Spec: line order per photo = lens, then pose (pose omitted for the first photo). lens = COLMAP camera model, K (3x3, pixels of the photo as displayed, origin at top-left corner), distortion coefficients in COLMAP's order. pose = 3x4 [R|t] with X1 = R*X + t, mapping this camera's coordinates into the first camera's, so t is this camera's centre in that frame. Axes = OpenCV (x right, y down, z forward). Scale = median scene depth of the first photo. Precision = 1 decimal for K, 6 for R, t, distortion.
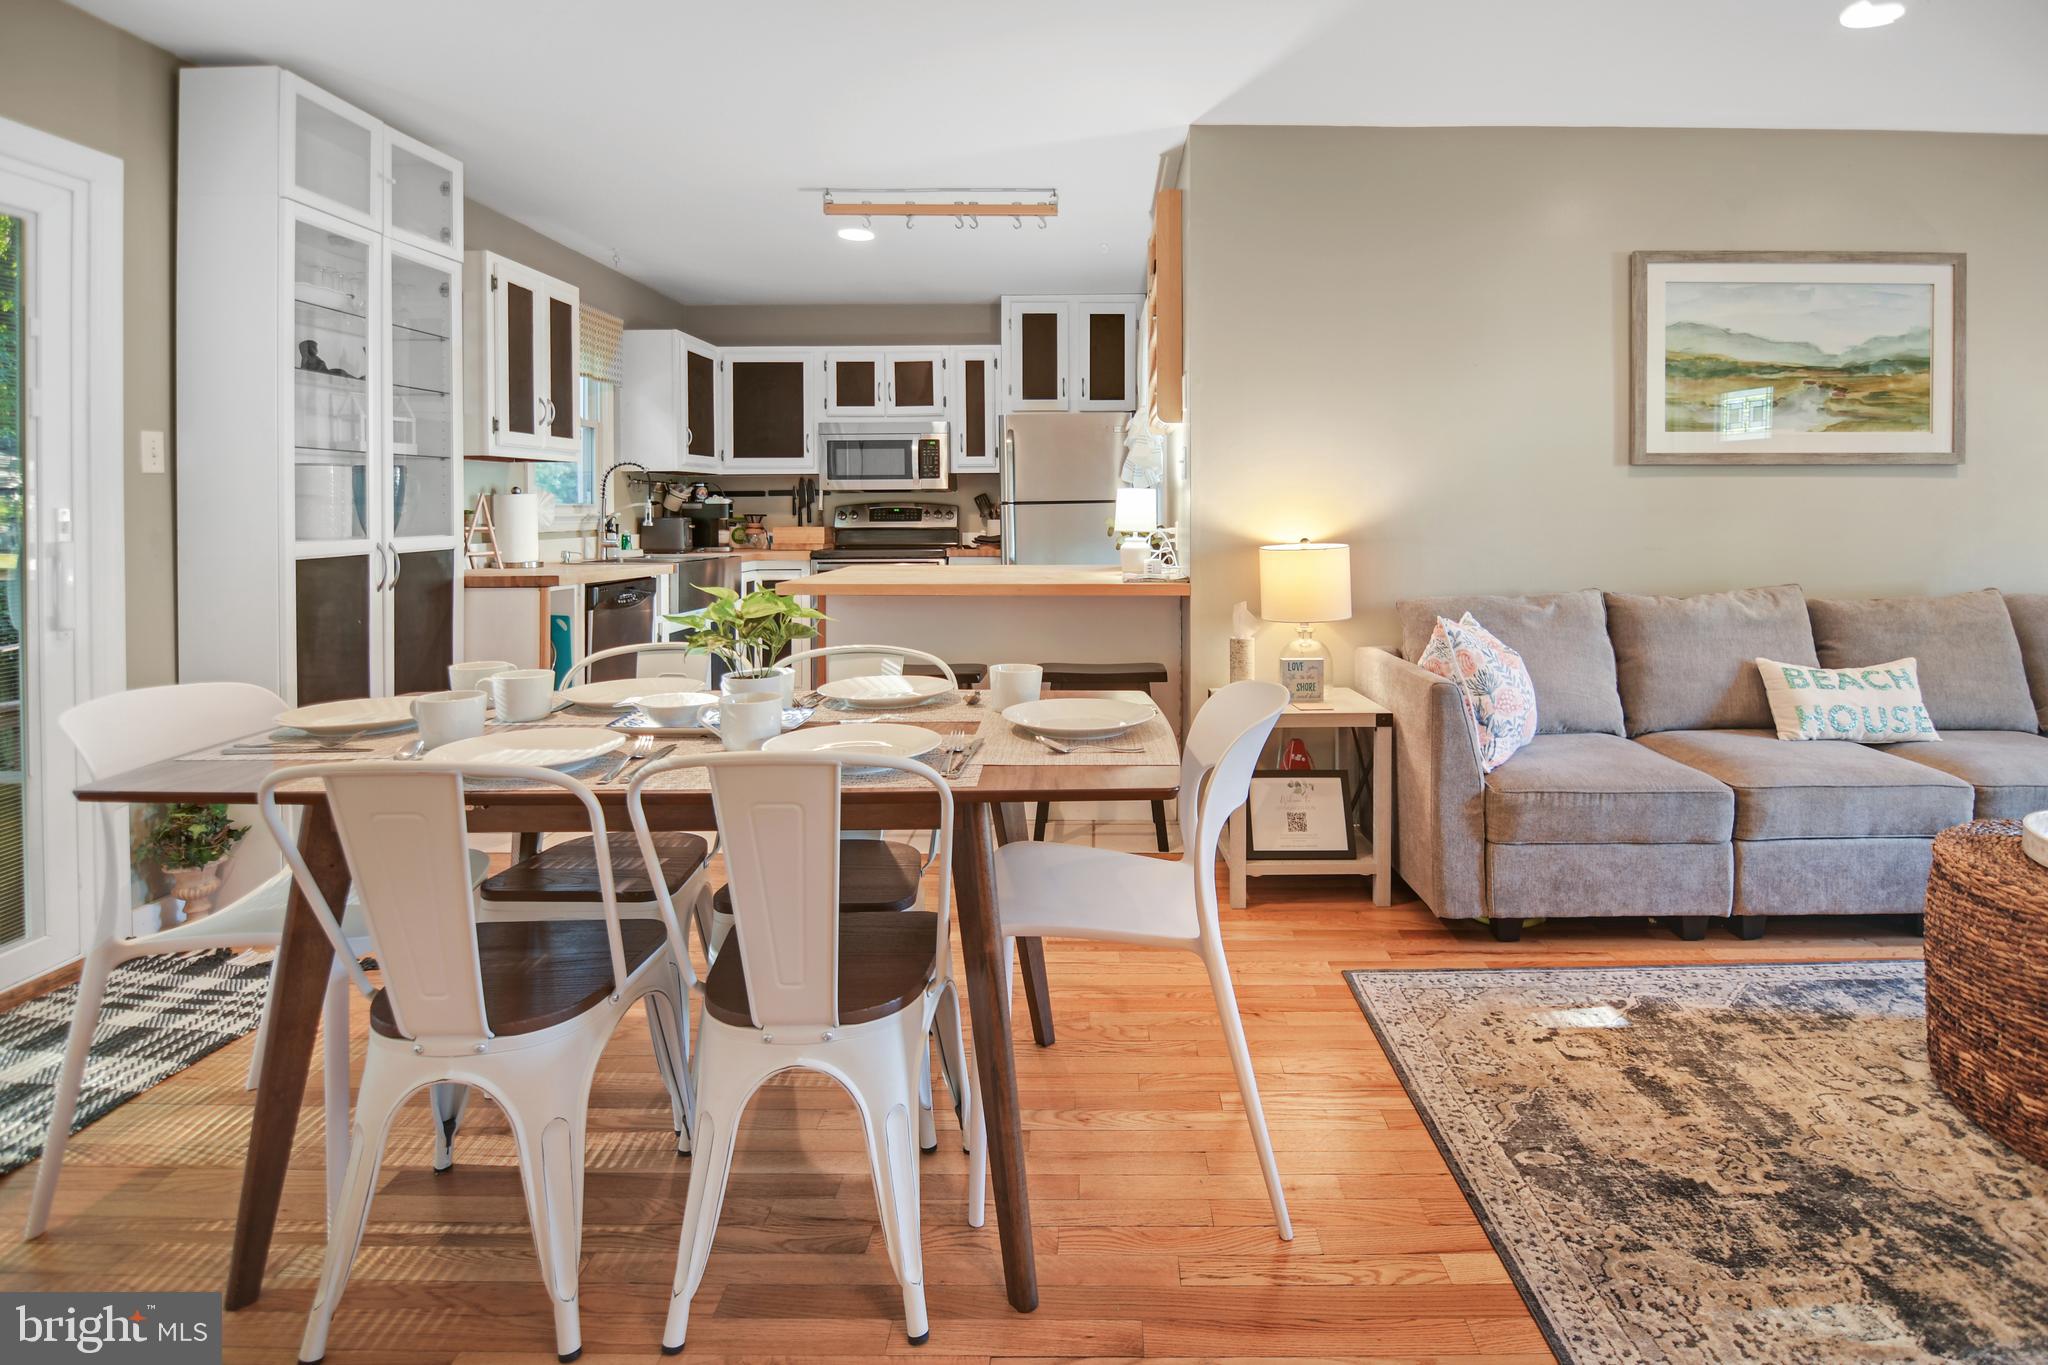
lens RADIAL K [[1021.2, 0, 1070.6], [0, 1021.2, 505.2], [0, 0, 1]] dist [-0.012742, -0.003565]
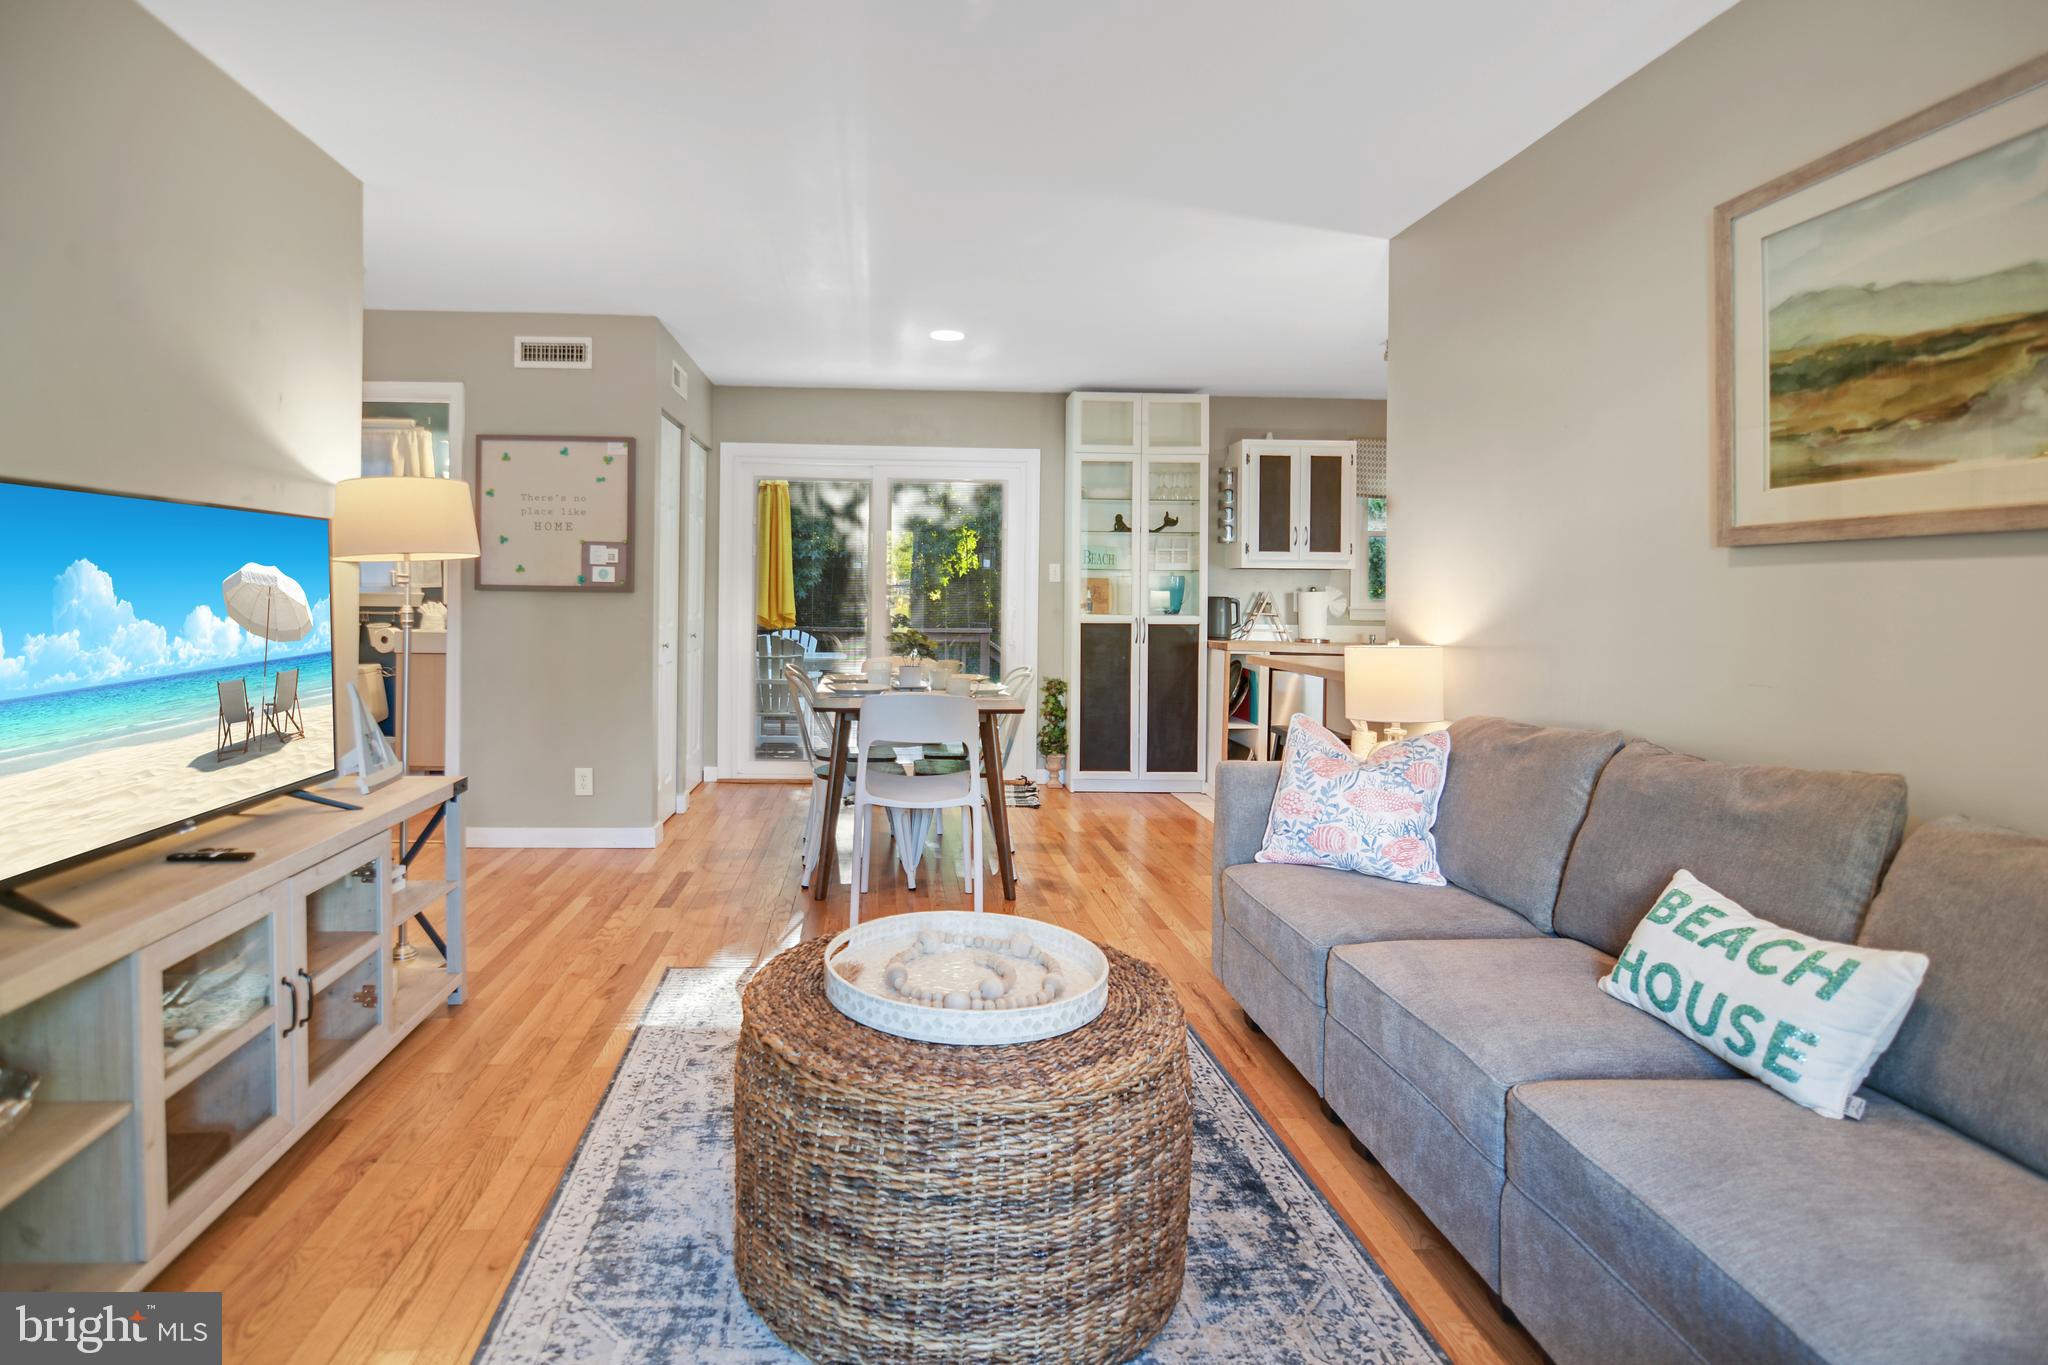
lens RADIAL K [[1021.2, 0, 932.2], [0, 1021.2, 593.5], [0, 0, 1]] dist [-0.012742, -0.003565]
pose [[0.056219, 0.003993, -0.998410, 0.640517], [-0.020553, 0.999785, 0.002841, -0.001614], [0.998207, 0.020360, 0.056289, 0.269749]]
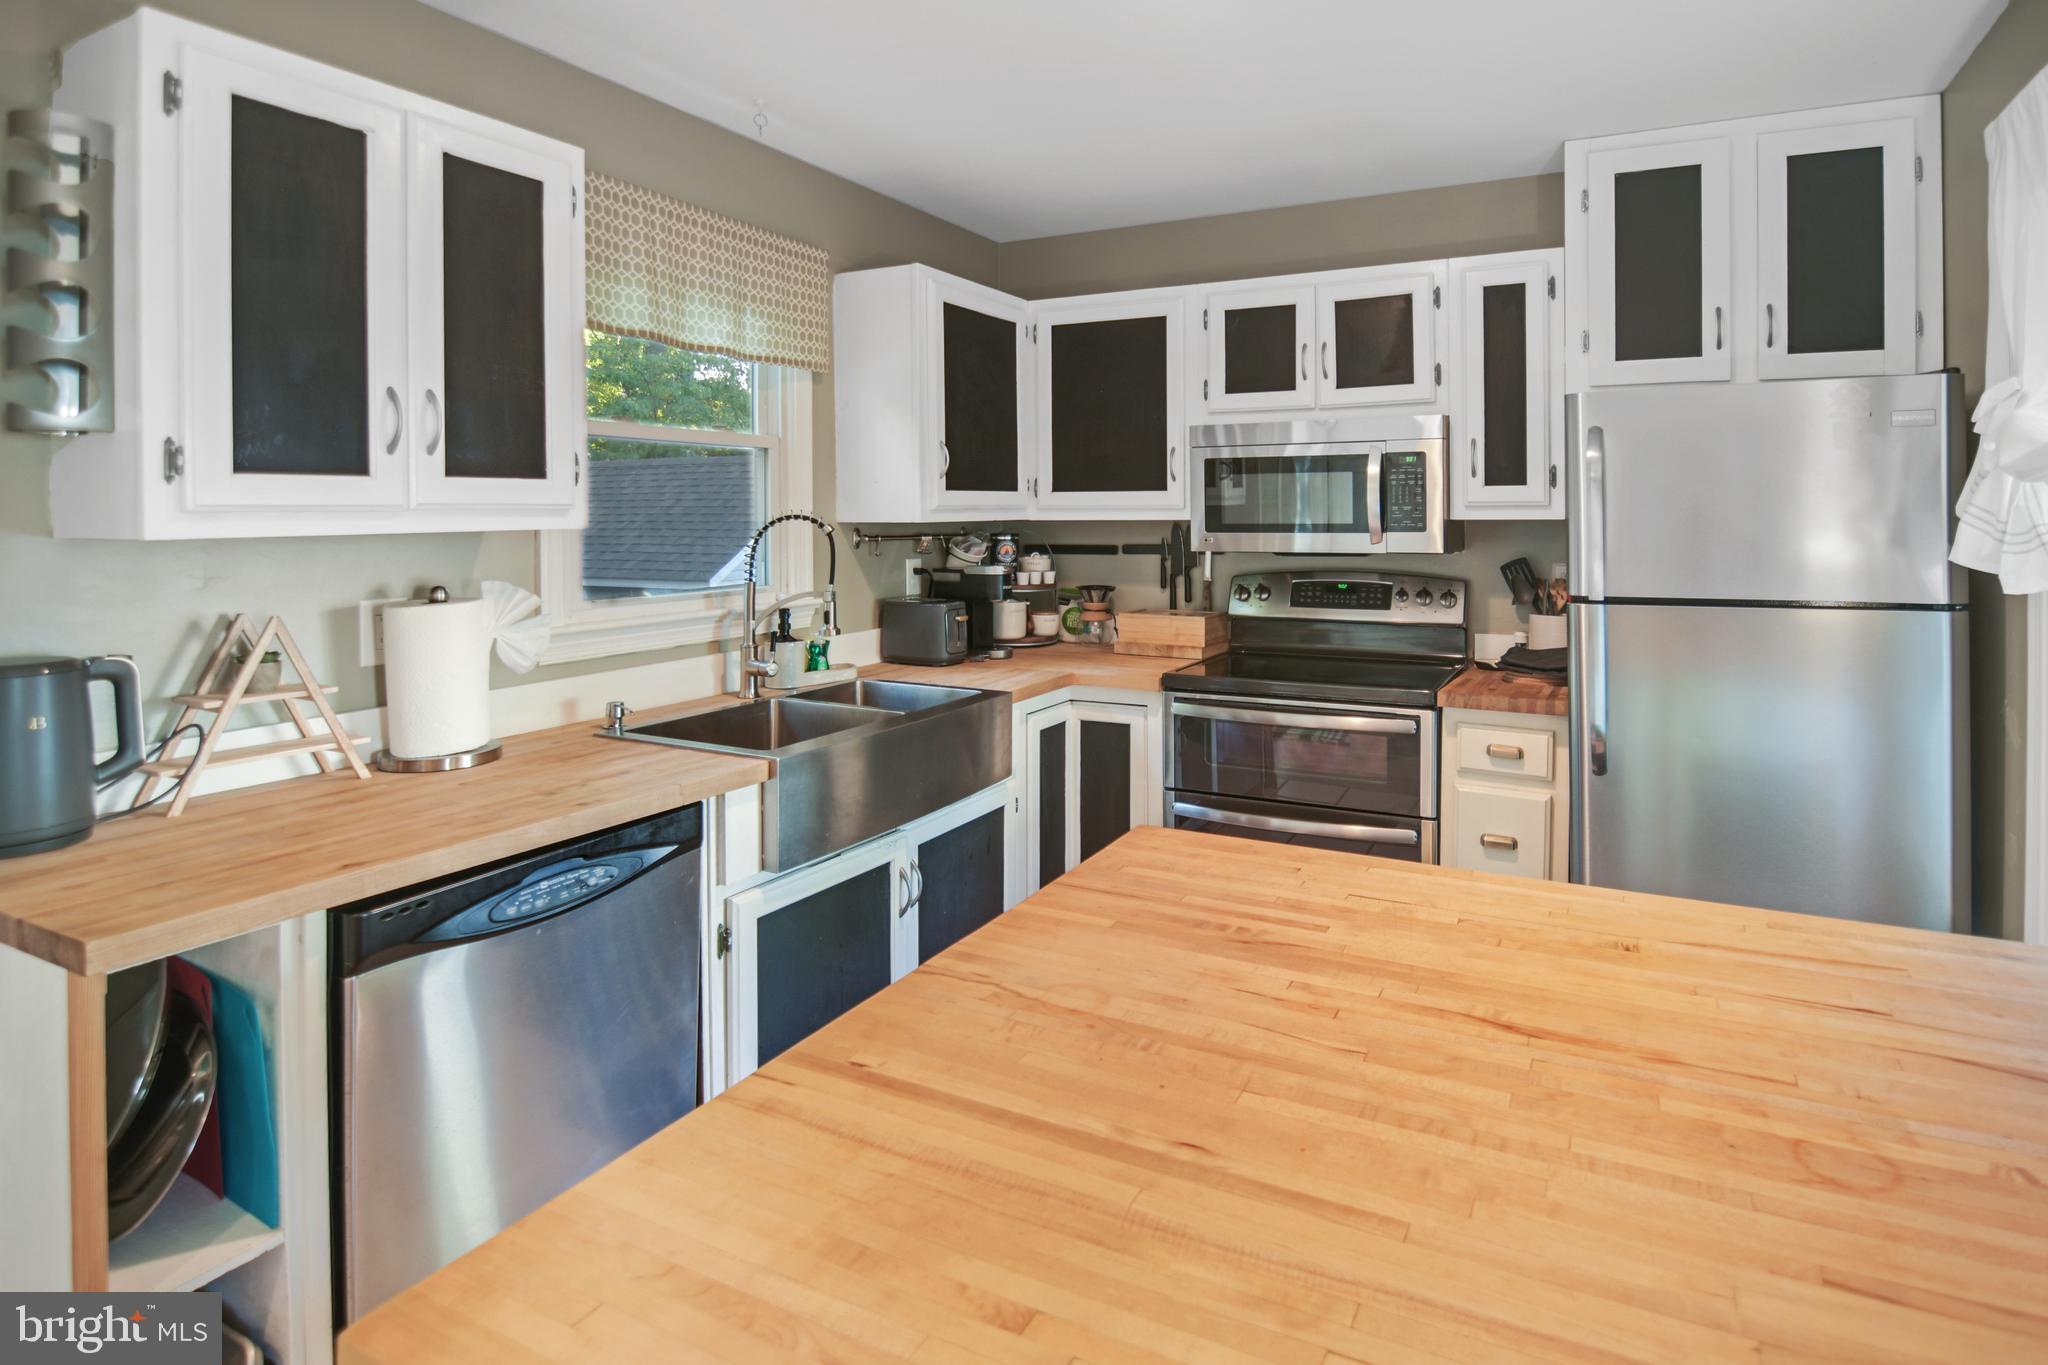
lens RADIAL K [[1021.2, 0, 1086.0], [0, 1021.2, 504.2], [0, 0, 1]] dist [-0.012742, -0.003565]
pose [[0.889972, 0.002706, -0.456008, -0.054301], [-0.004311, 0.999988, -0.002480, -0.040255], [0.455996, 0.004173, 0.889972, 0.525614]]
